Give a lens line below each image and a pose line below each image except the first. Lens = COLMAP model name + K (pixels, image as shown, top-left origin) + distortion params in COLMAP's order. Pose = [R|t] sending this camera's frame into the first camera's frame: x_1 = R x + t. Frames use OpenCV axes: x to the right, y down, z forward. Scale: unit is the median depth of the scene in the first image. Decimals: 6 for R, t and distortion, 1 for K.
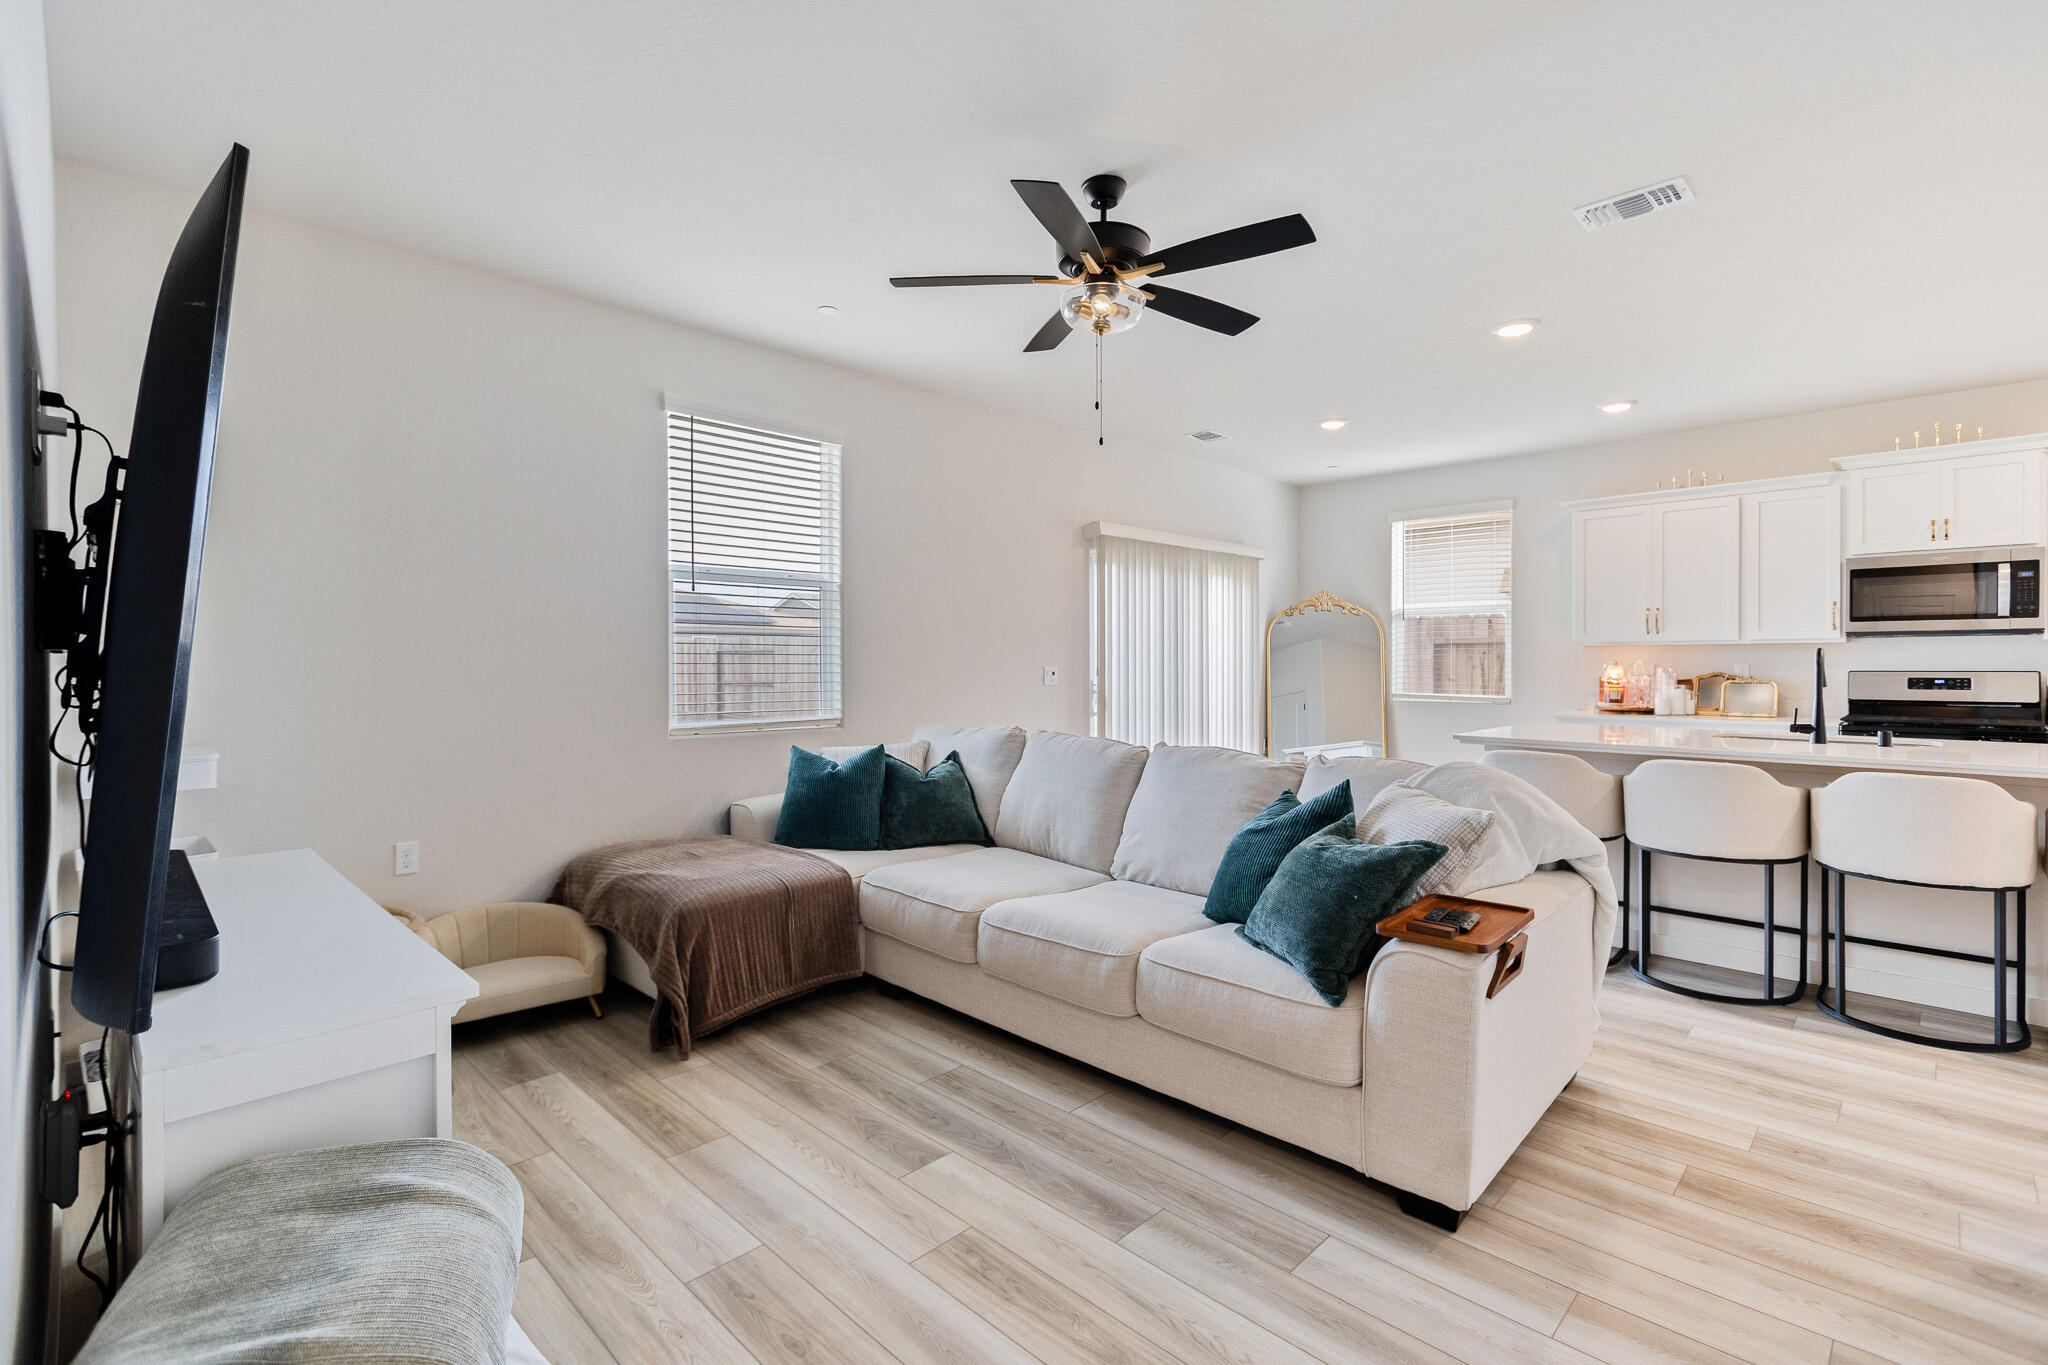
lens RADIAL K [[930.2, 0, 1022.5], [0, 930.2, 667.7], [0, 0, 1]] dist [0.007888, -0.000018]
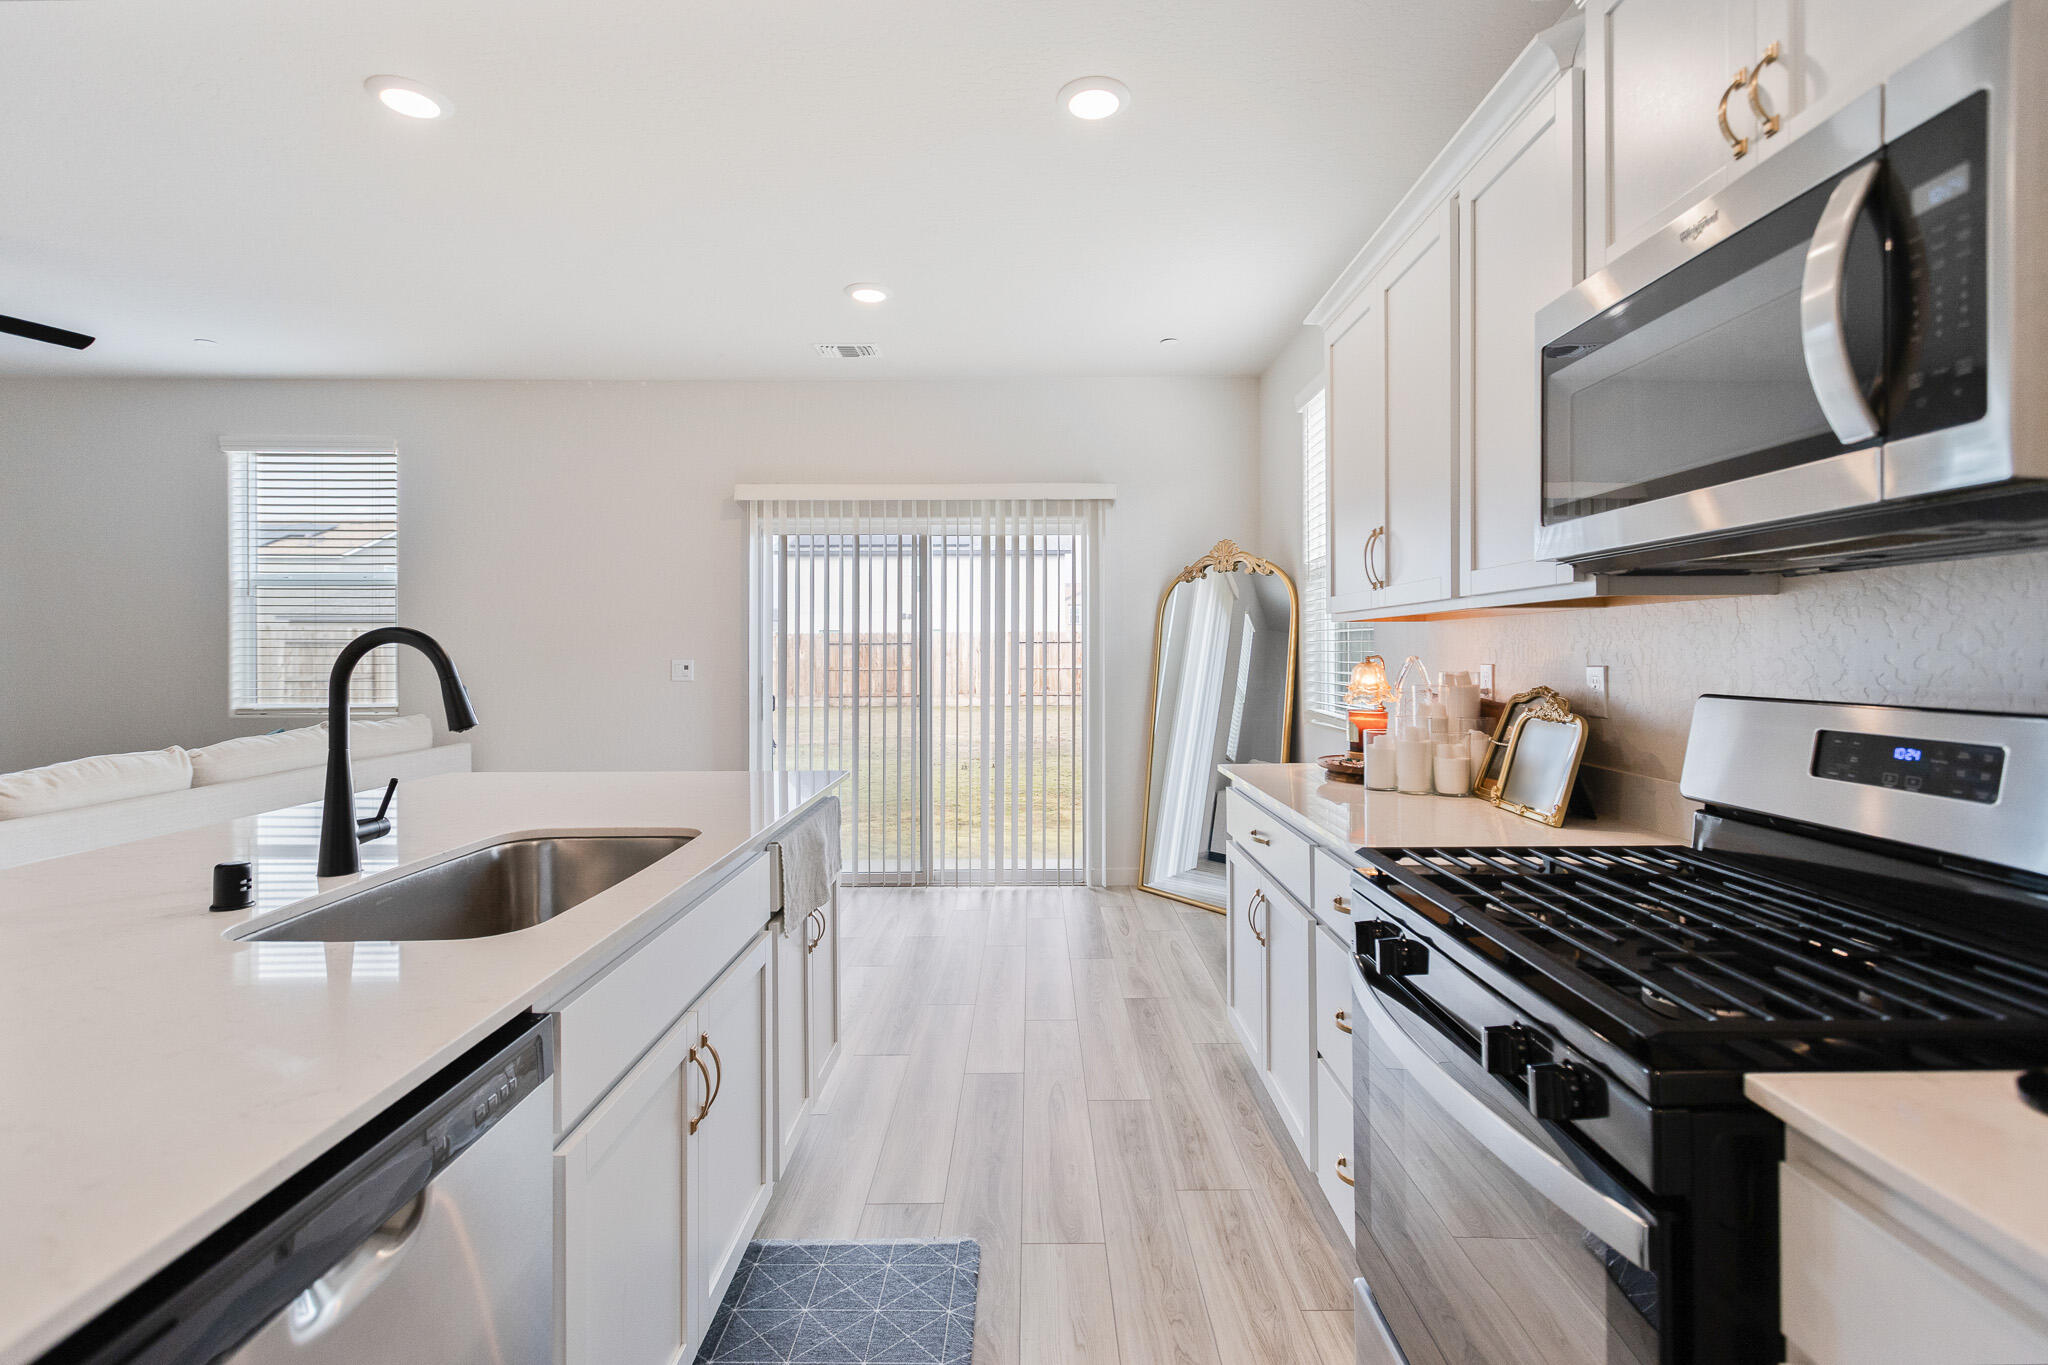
lens RADIAL K [[930.2, 0, 1036.4], [0, 930.2, 644.0], [0, 0, 1]] dist [0.007888, -0.000018]
pose [[0.712502, -0.003892, -0.701659, 1.033063], [-0.007159, 0.999892, -0.012816, -0.007915], [0.701633, 0.014155, 0.712397, 0.721604]]
